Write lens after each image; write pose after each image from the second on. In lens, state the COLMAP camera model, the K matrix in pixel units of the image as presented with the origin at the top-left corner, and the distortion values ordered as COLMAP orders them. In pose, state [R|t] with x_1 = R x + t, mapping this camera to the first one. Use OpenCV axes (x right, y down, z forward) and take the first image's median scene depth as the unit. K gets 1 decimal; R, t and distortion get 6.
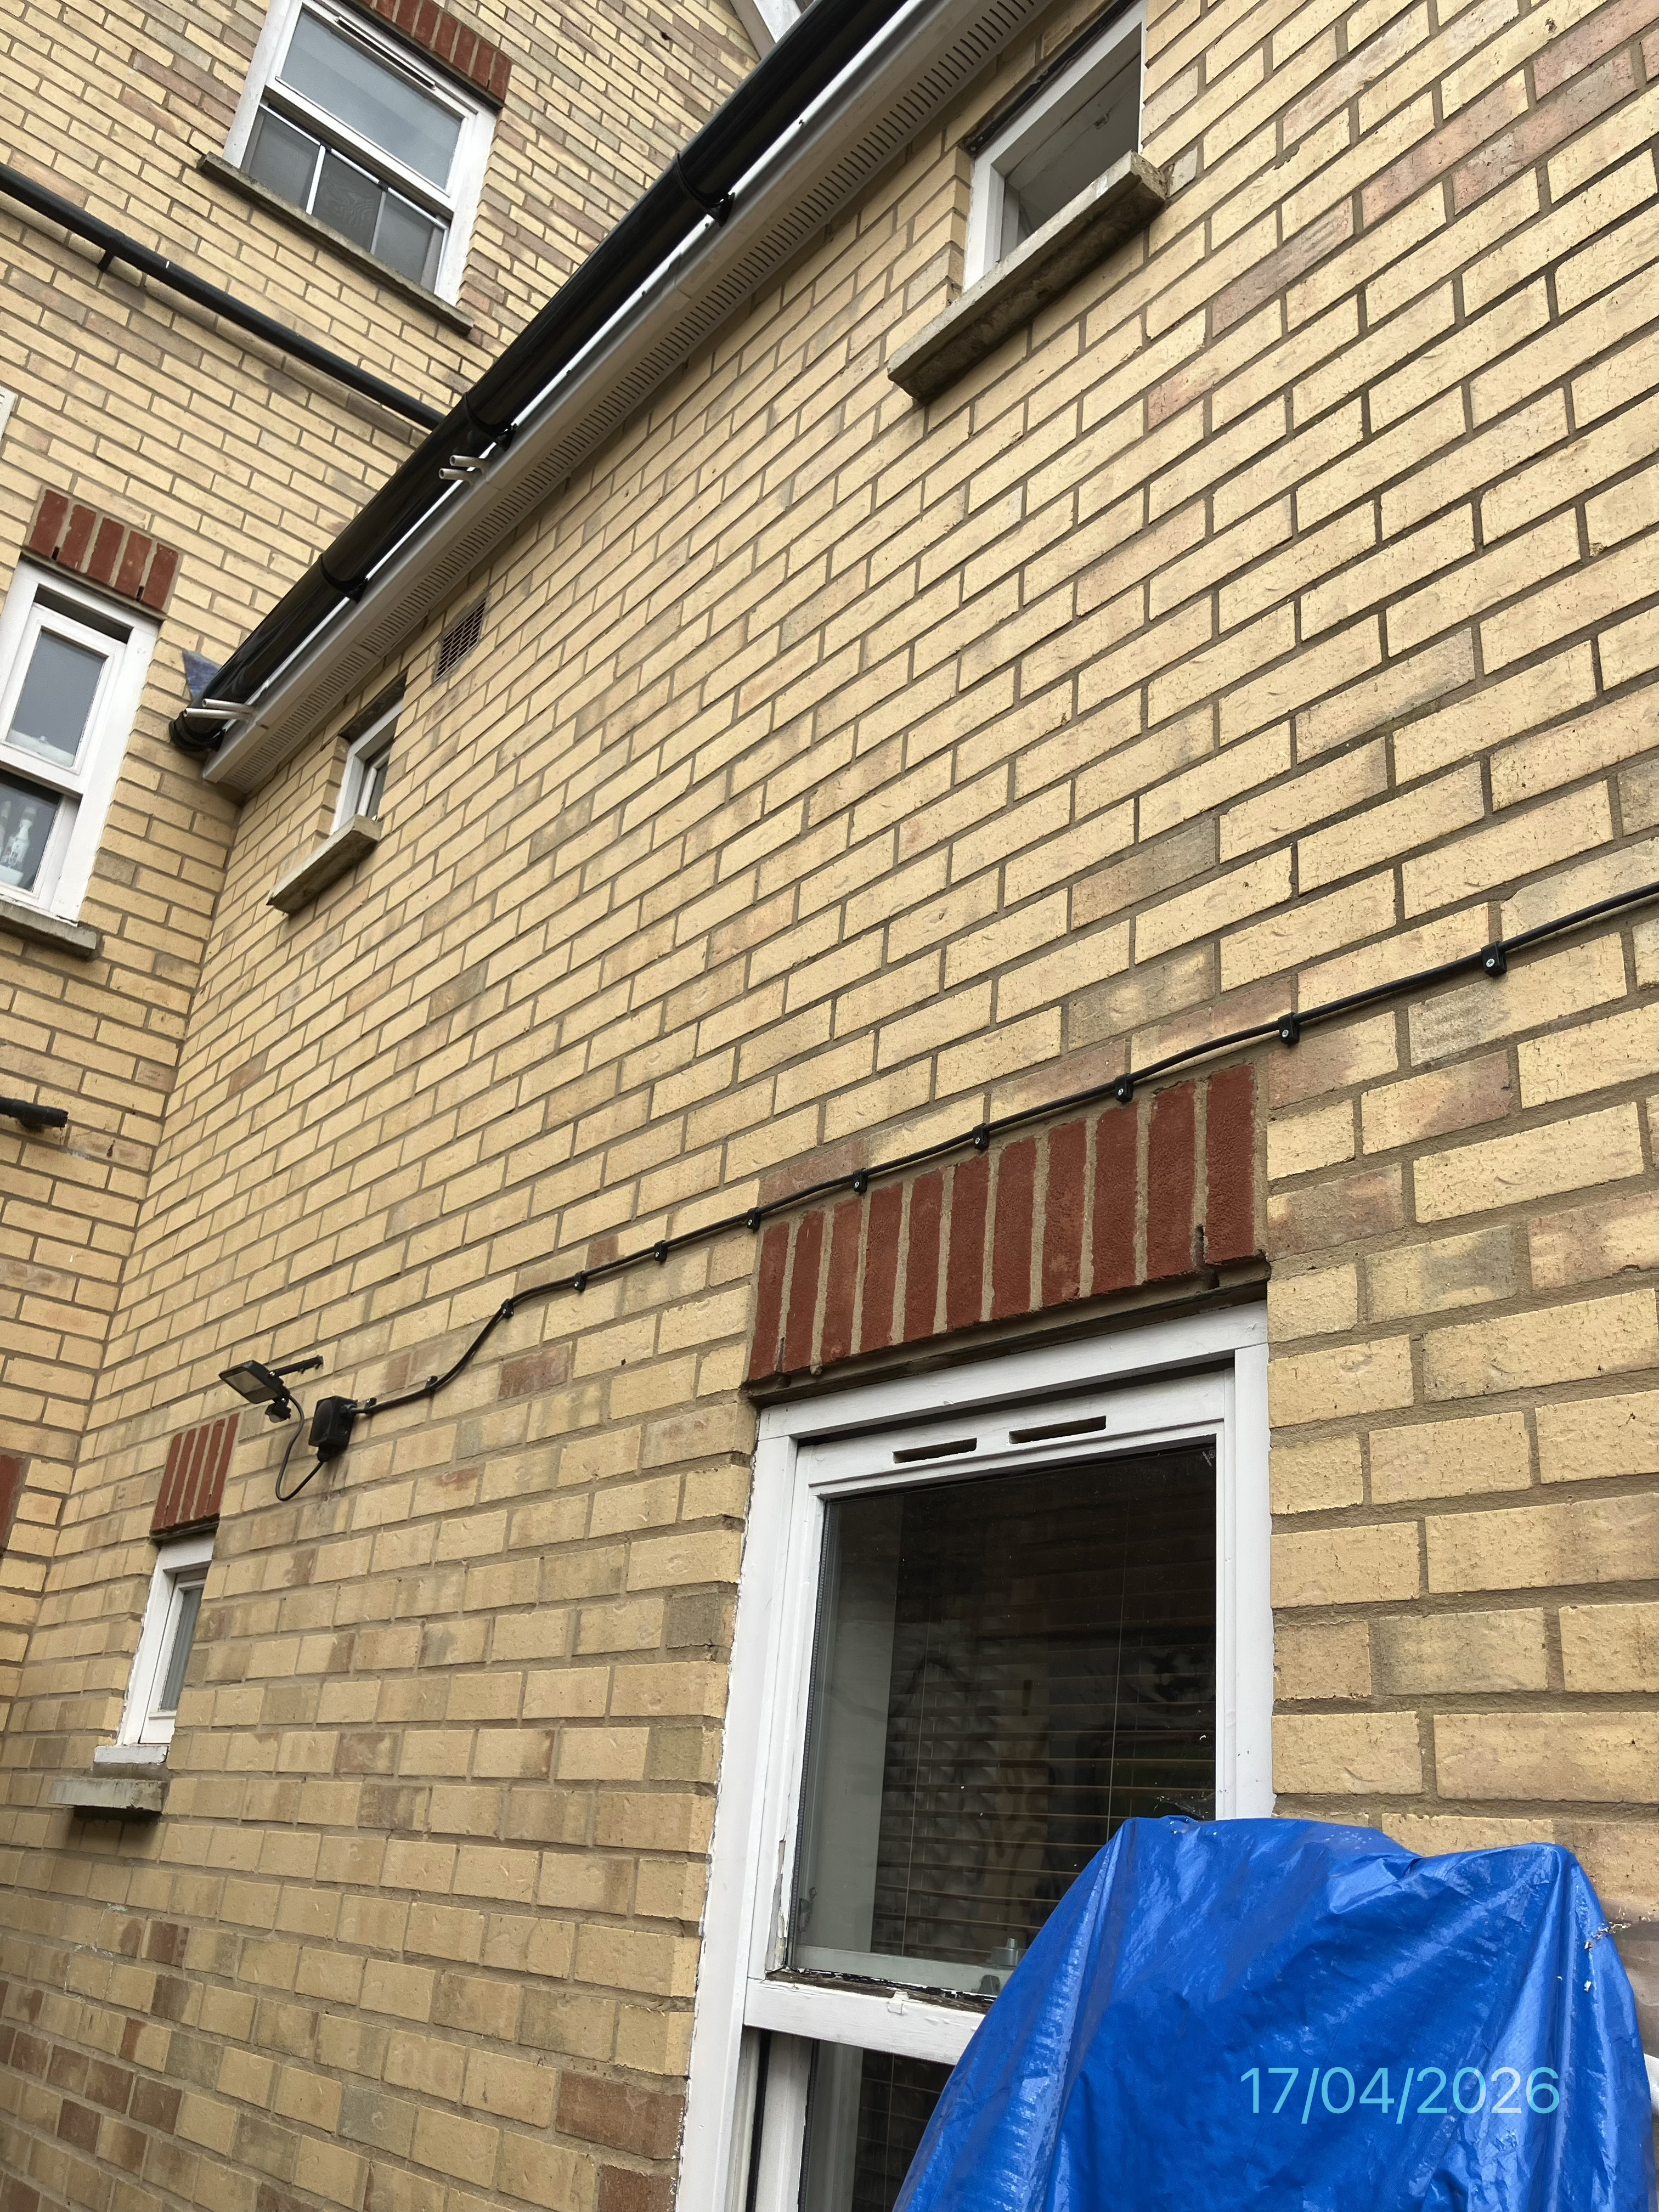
lens RADIAL K [[1804.7, 0, 831.4], [0, 1804.7, 1097.7], [0, 0, 1]] dist [0.011441, 0.004746]
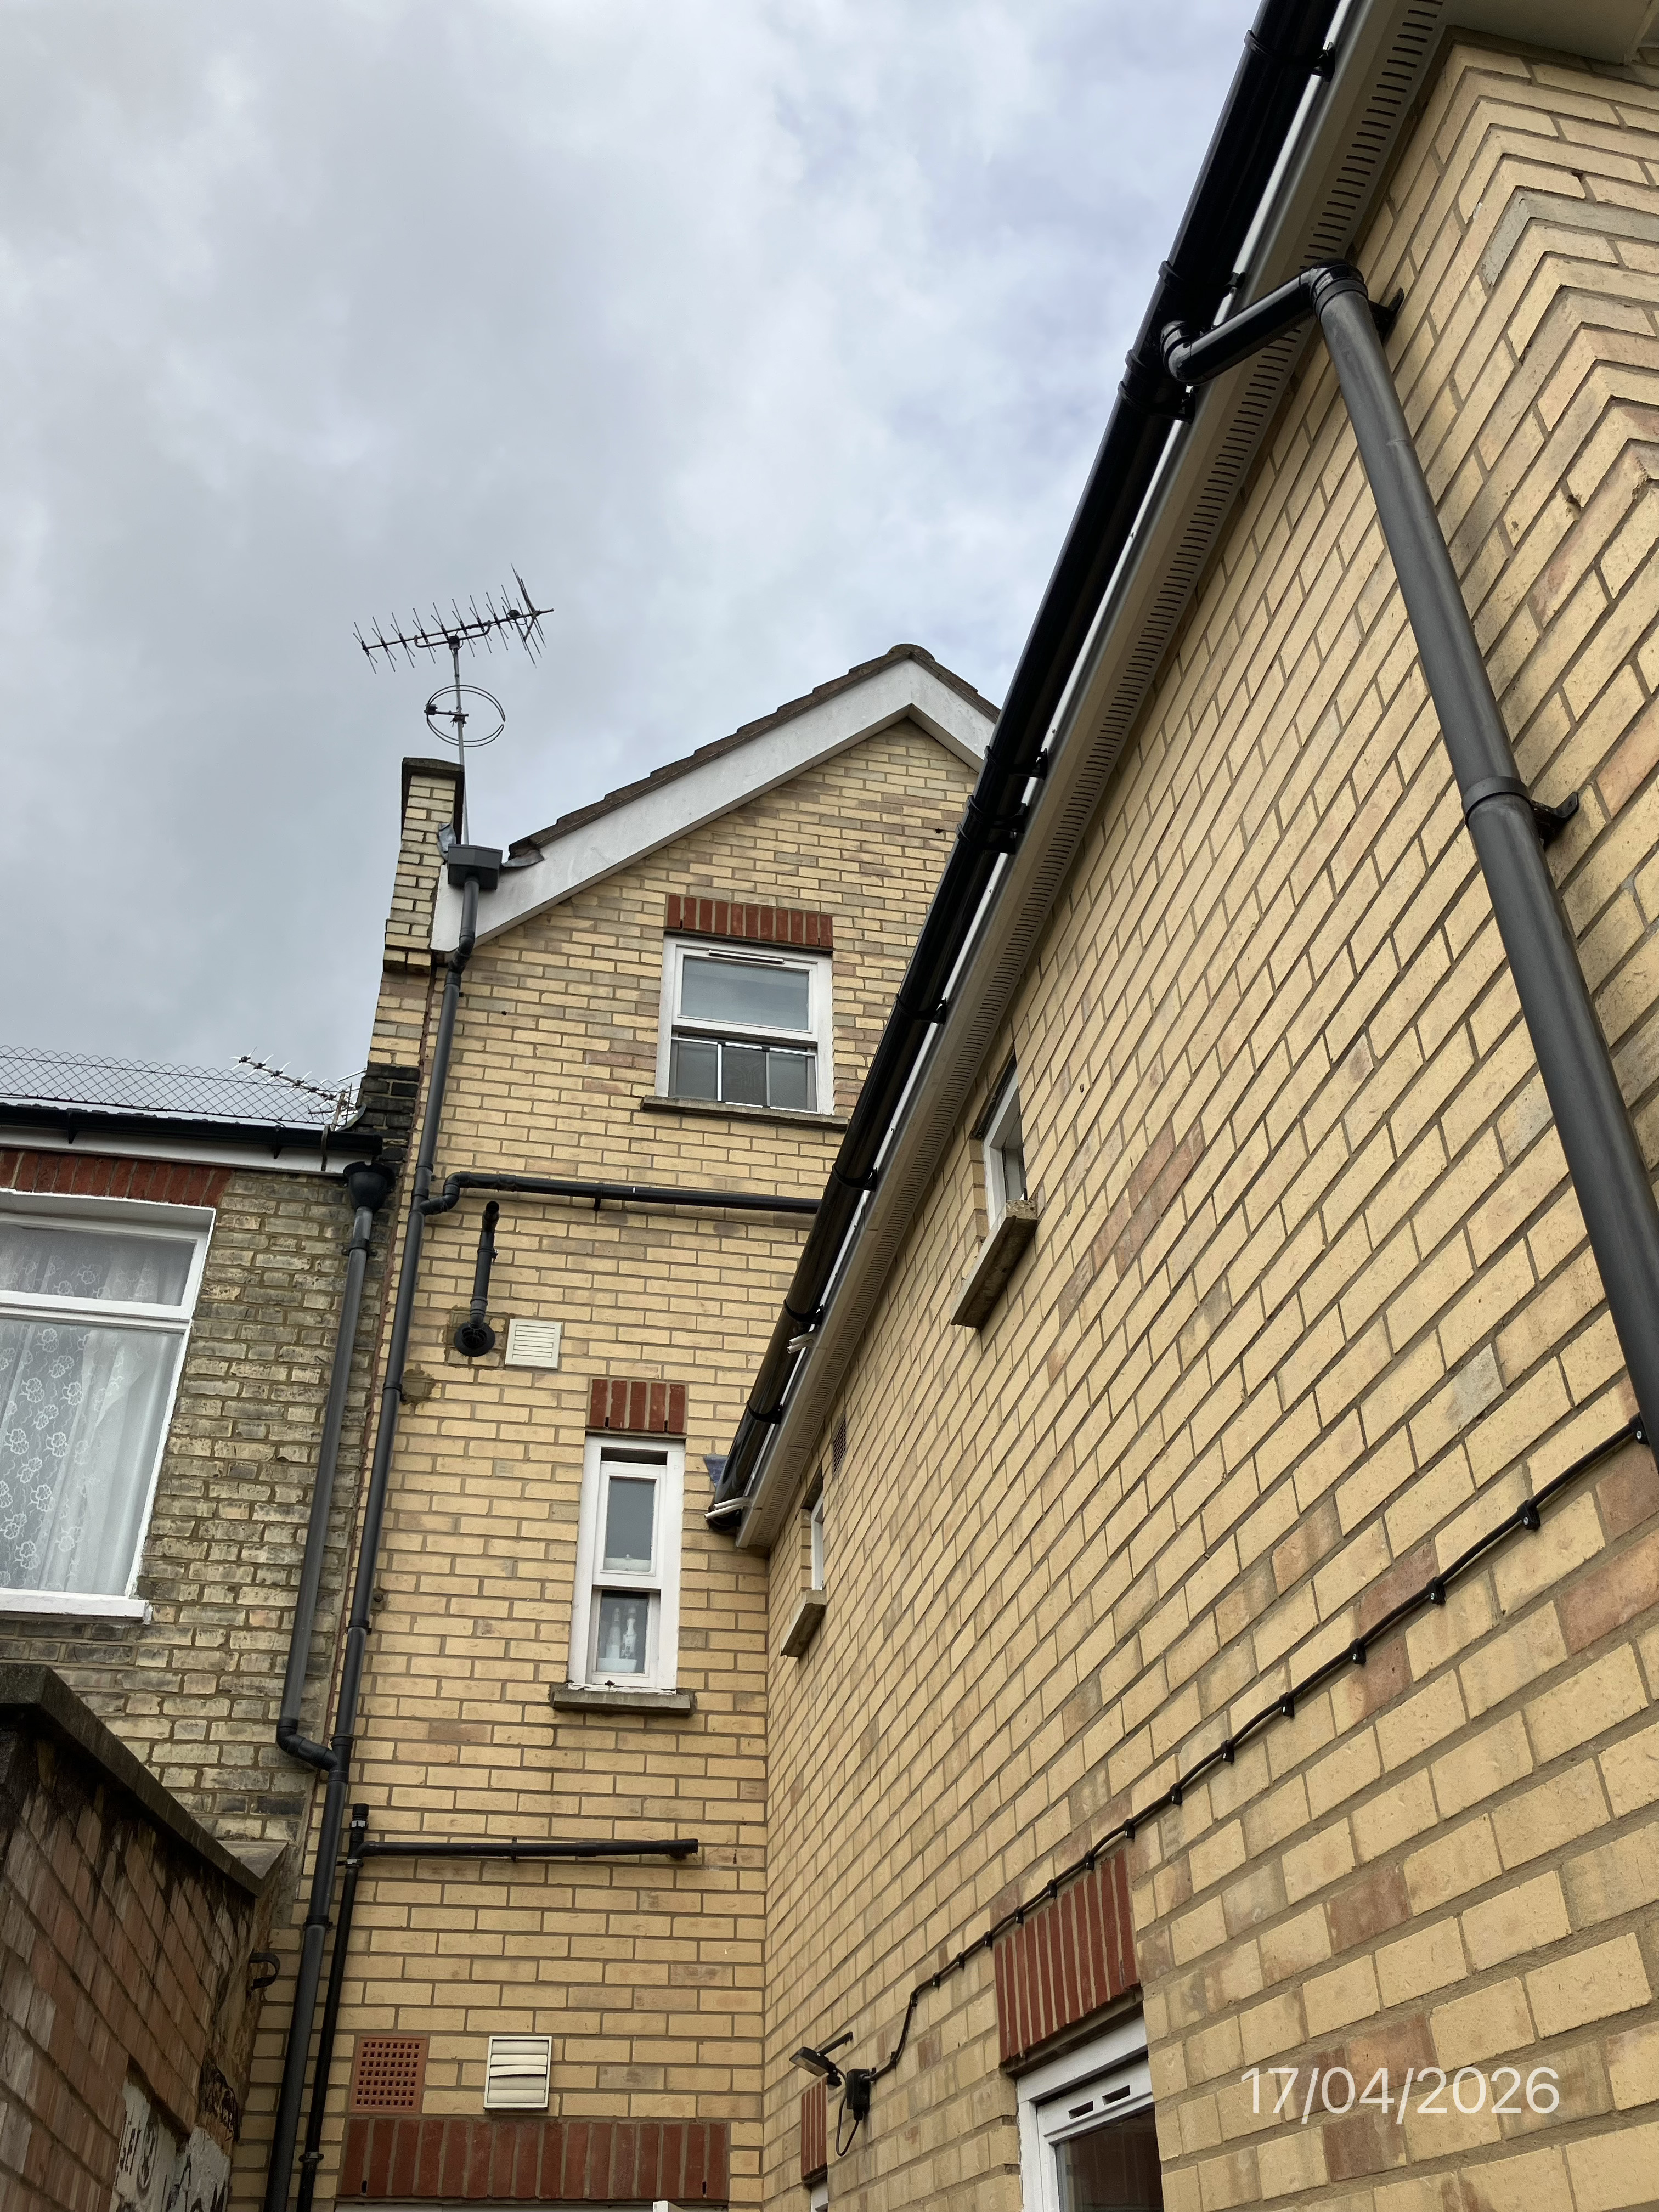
lens RADIAL K [[1807.5, 0, 831.0], [0, 1807.5, 1097.2], [0, 0, 1]] dist [0.011004, -0.015985]
pose [[0.877969, -0.349525, -0.327112, 0.295223], [0.265546, 0.924128, -0.274721, -0.102847], [0.398315, 0.154334, 0.904171, -0.270468]]
